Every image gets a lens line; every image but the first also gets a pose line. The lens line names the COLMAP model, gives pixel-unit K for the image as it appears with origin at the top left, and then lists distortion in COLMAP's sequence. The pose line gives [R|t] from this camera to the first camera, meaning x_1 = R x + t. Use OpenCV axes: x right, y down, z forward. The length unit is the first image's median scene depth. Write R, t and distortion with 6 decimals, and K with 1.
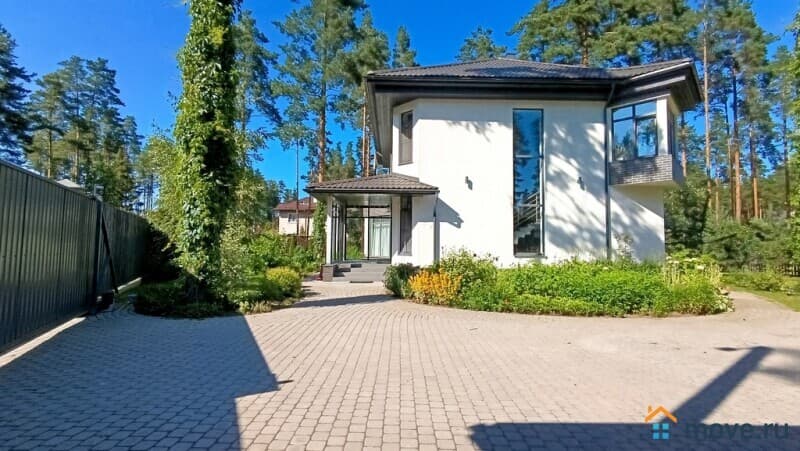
lens RADIAL K [[360.8, 0, 401.2], [0, 360.8, 239.4], [0, 0, 1]] dist [0.001249, 0.000032]
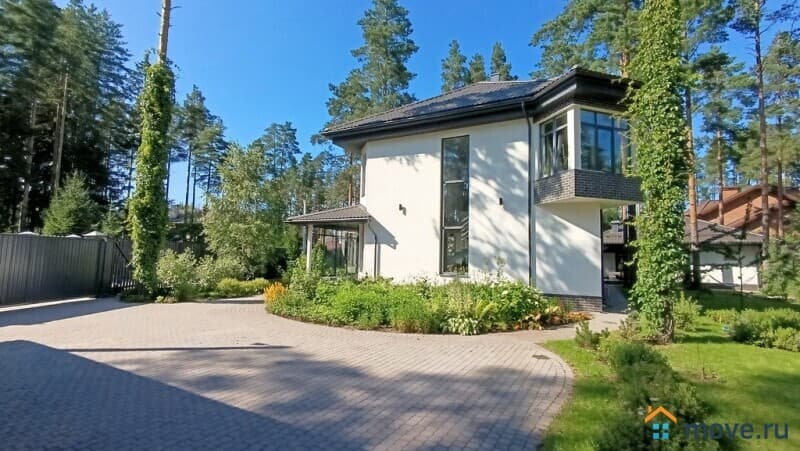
lens RADIAL K [[375.5, 0, 400.0], [0, 375.5, 225.5], [0, 0, 1]] dist [0.001870, 0.000088]
pose [[0.880982, -0.035949, -0.471782, 0.736760], [-0.001632, 0.996873, -0.079007, -0.012531], [0.473147, 0.070374, 0.878168, -0.033862]]
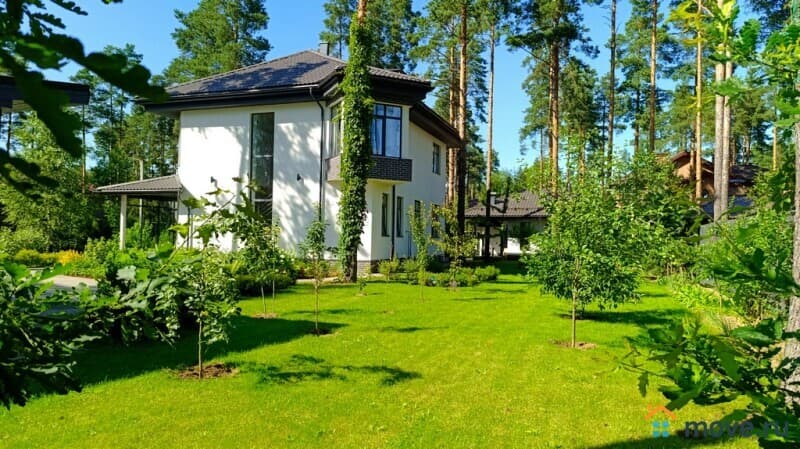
lens RADIAL K [[540.7, 0, 400.0], [0, 540.7, 224.5], [0, 0, 1]] dist [0.023291, -0.003618]
pose [[0.938312, -0.004281, -0.345763, 1.357024], [-0.000796, 0.999894, -0.014539, 0.004955], [0.345788, 0.013918, 0.938209, -0.426896]]
